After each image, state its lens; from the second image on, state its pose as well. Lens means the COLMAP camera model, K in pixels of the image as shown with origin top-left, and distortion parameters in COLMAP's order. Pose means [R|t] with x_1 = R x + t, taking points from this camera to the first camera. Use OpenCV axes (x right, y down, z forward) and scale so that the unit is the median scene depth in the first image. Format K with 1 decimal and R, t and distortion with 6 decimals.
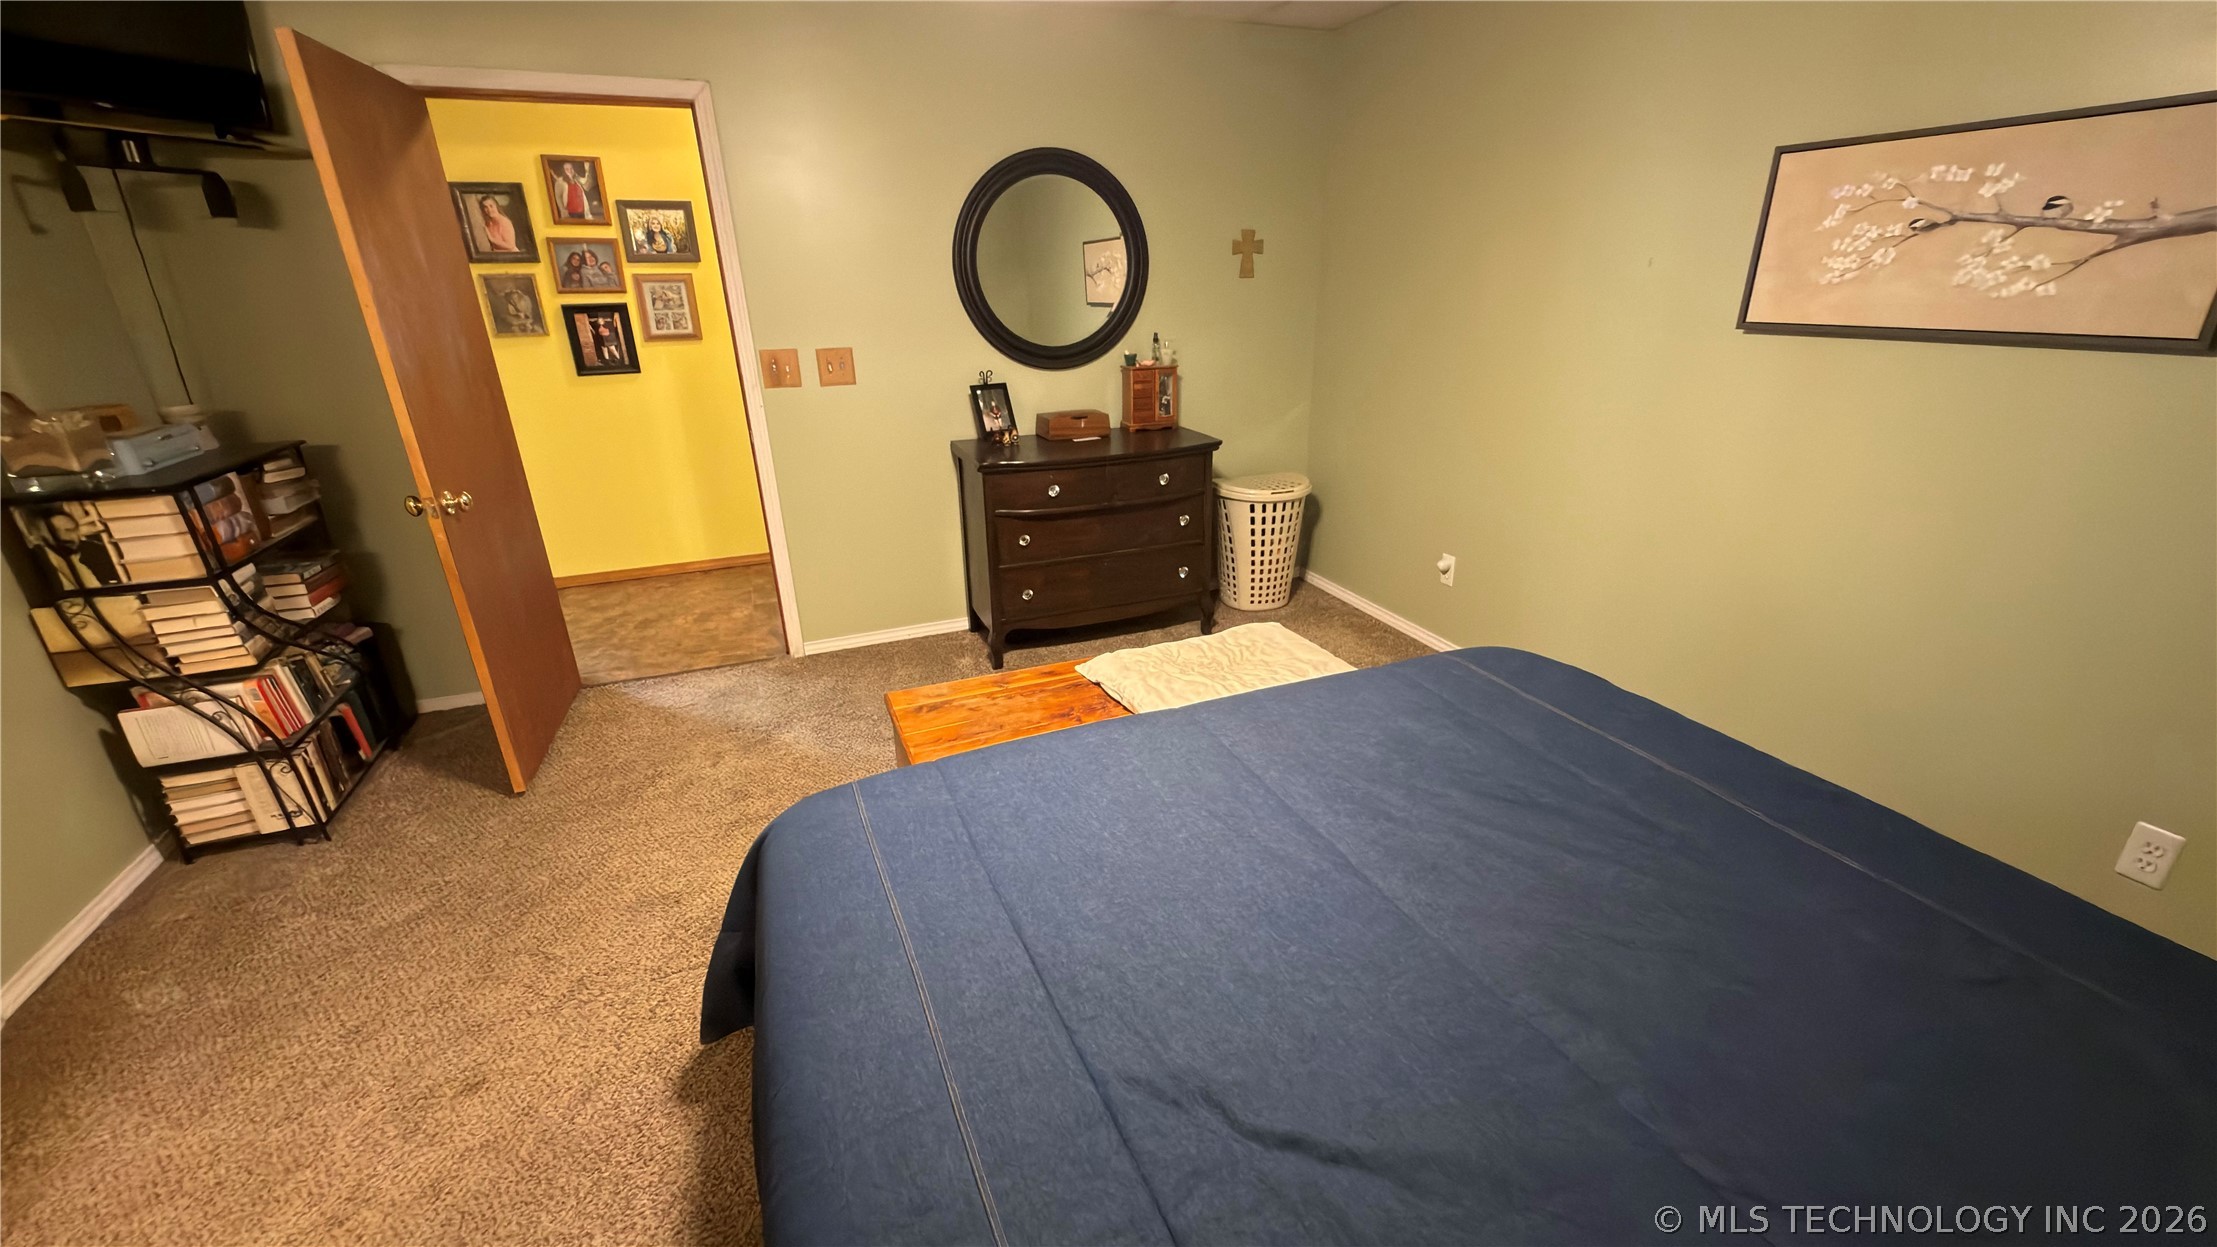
lens RADIAL K [[884.8, 0, 1107.9], [0, 884.8, 625.6], [0, 0, 1]] dist [0.000859, 0.000399]
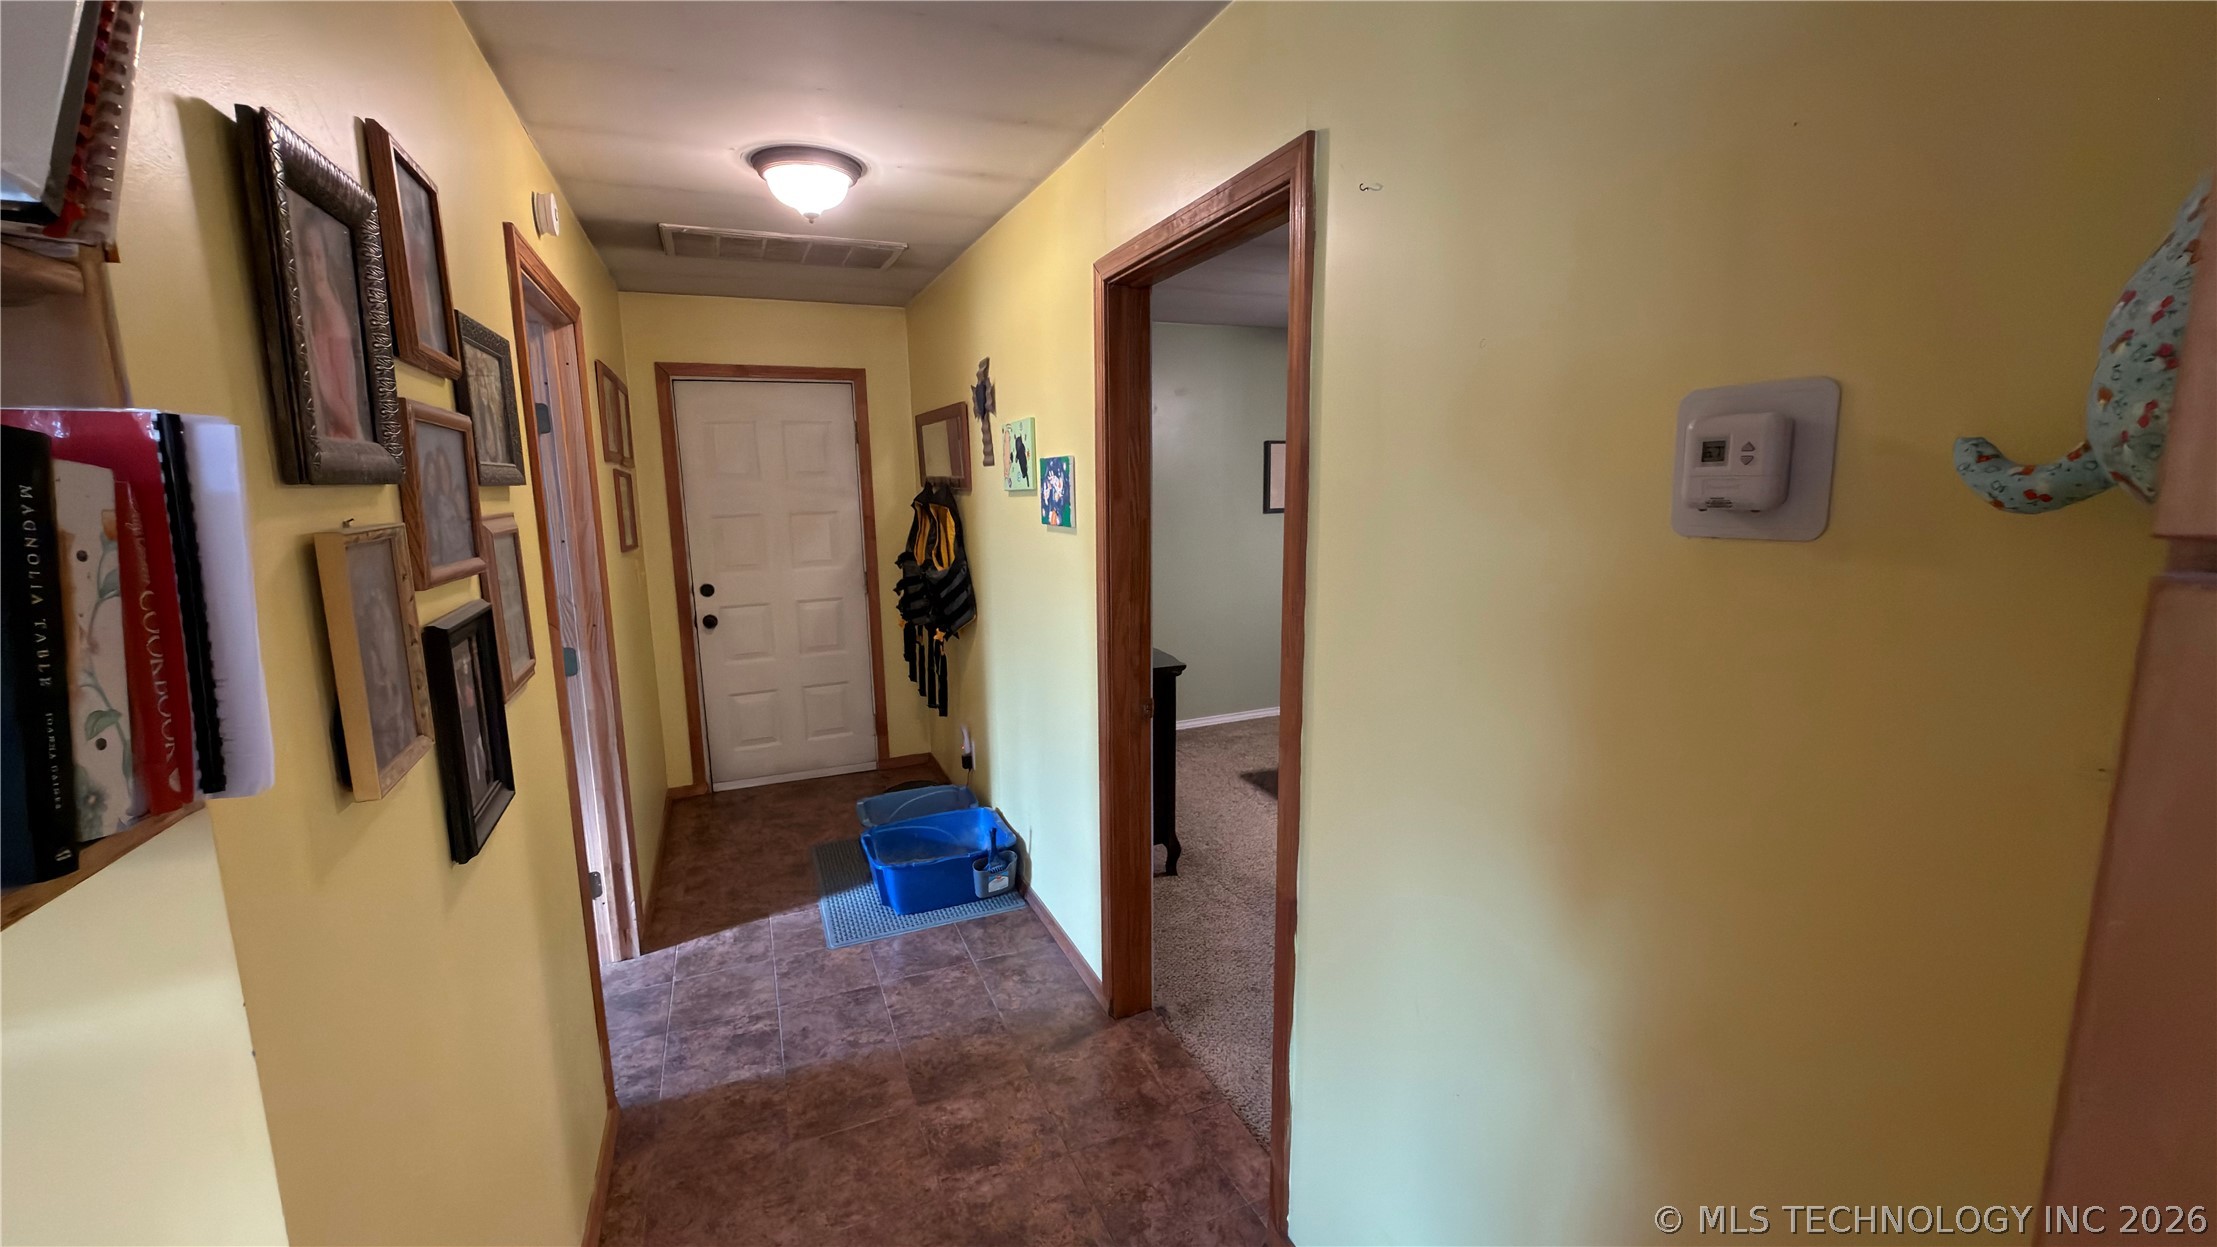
lens RADIAL K [[884.8, 0, 1109.7], [0, 884.8, 615.2], [0, 0, 1]] dist [0.000859, 0.000399]
pose [[-0.030425, -0.141999, 0.989399, -1.307082], [0.386862, 0.911037, 0.142649, -0.471772], [-0.921635, 0.387101, 0.027216, 1.152092]]
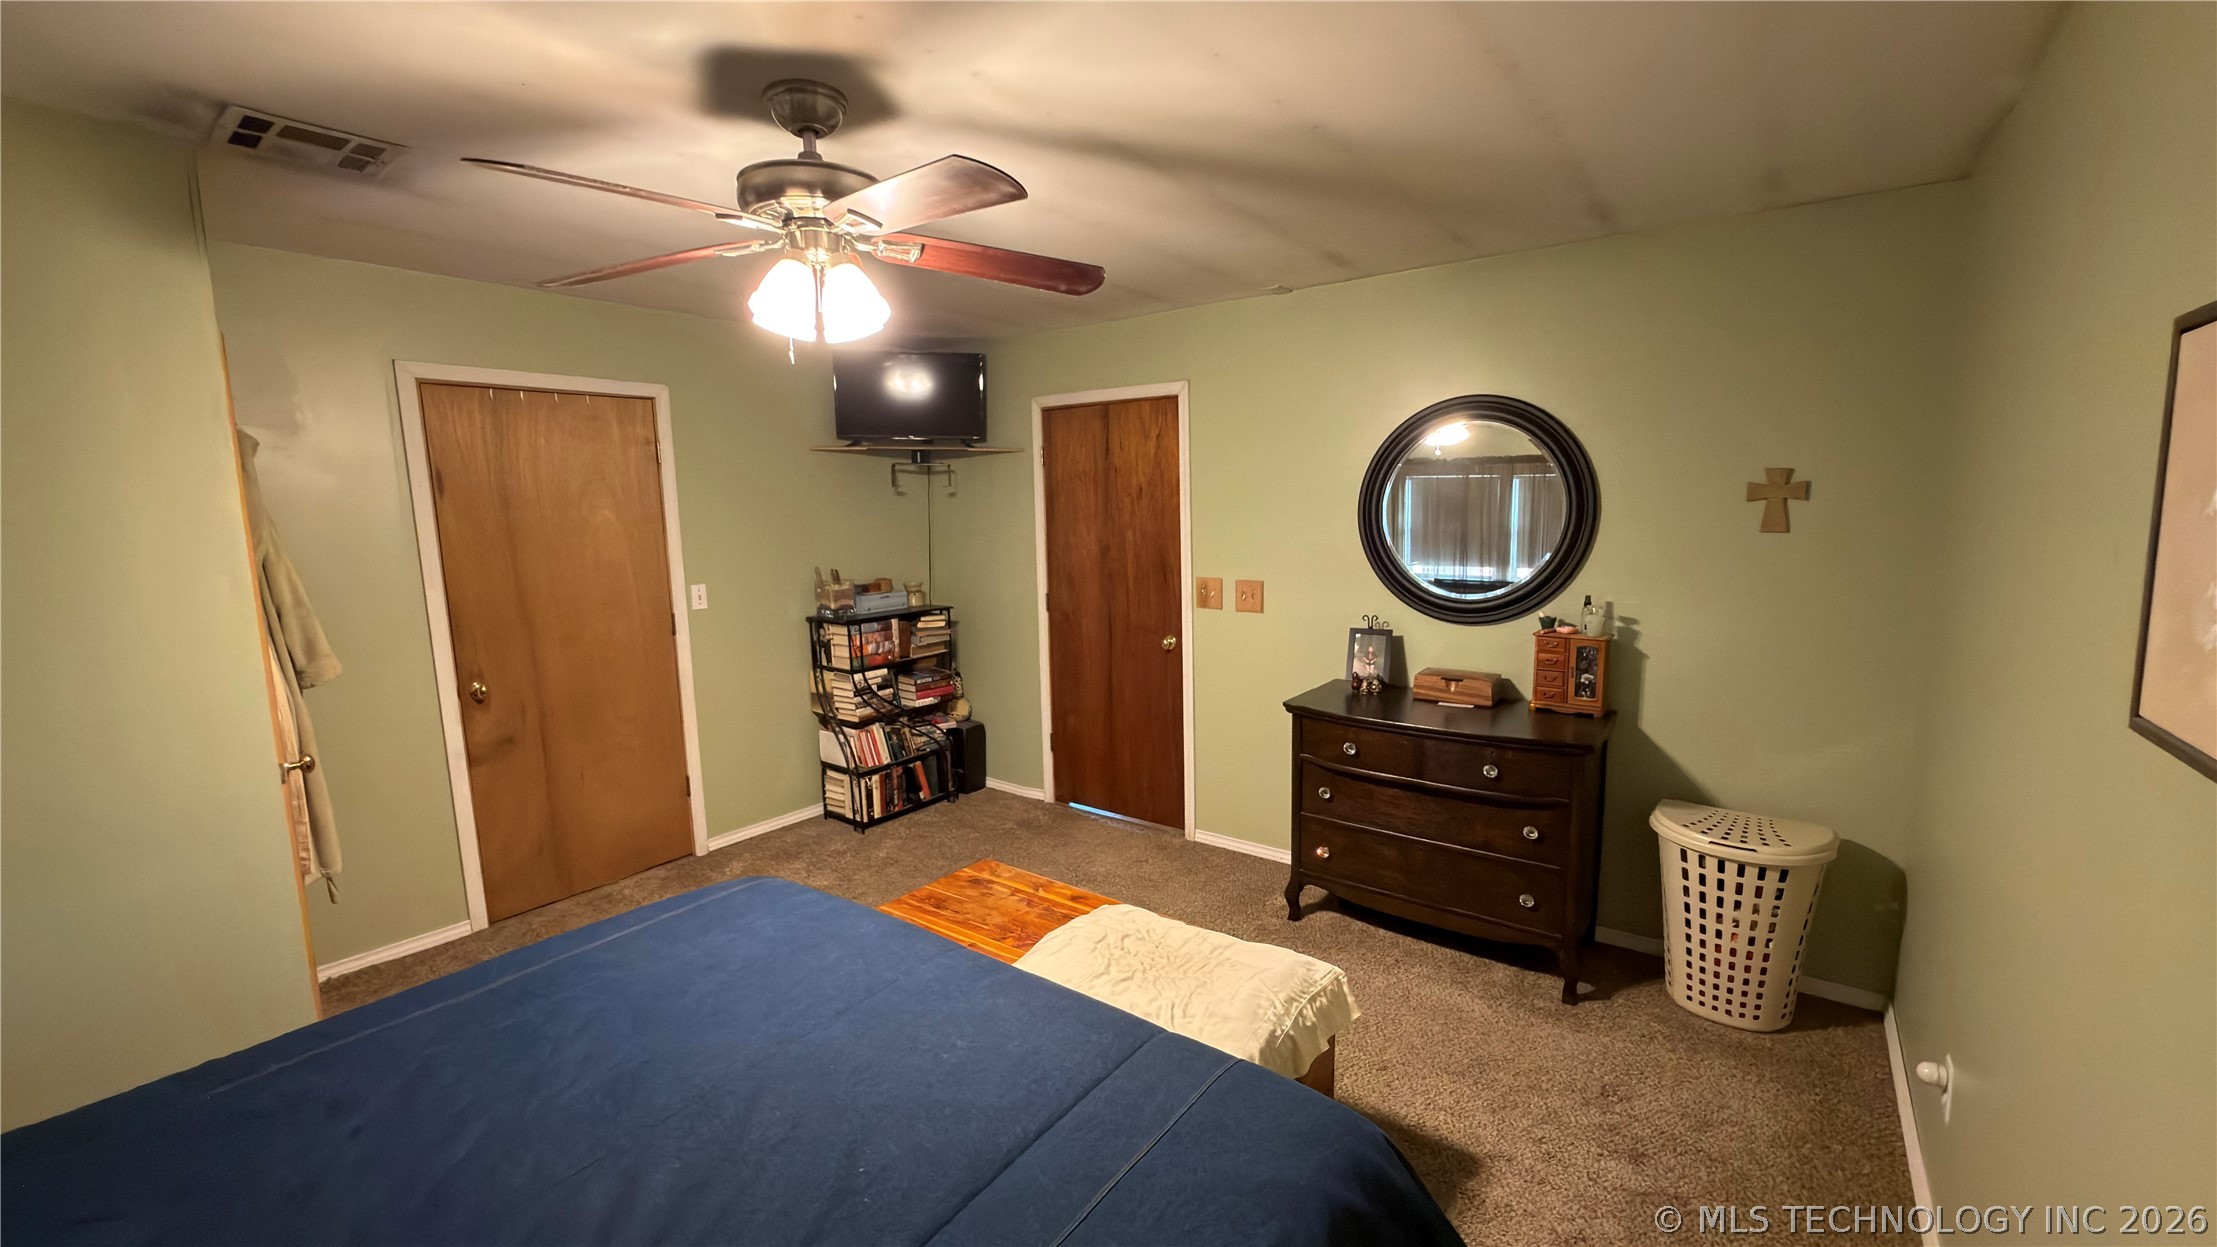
lens RADIAL K [[884.8, 0, 1107.5], [0, 884.8, 619.9], [0, 0, 1]] dist [0.000859, 0.000399]
pose [[0.515521, 0.120704, -0.848333, 0.653636], [-0.310080, 0.949211, -0.053374, -0.174872], [0.798804, 0.290567, 0.526766, 0.322384]]
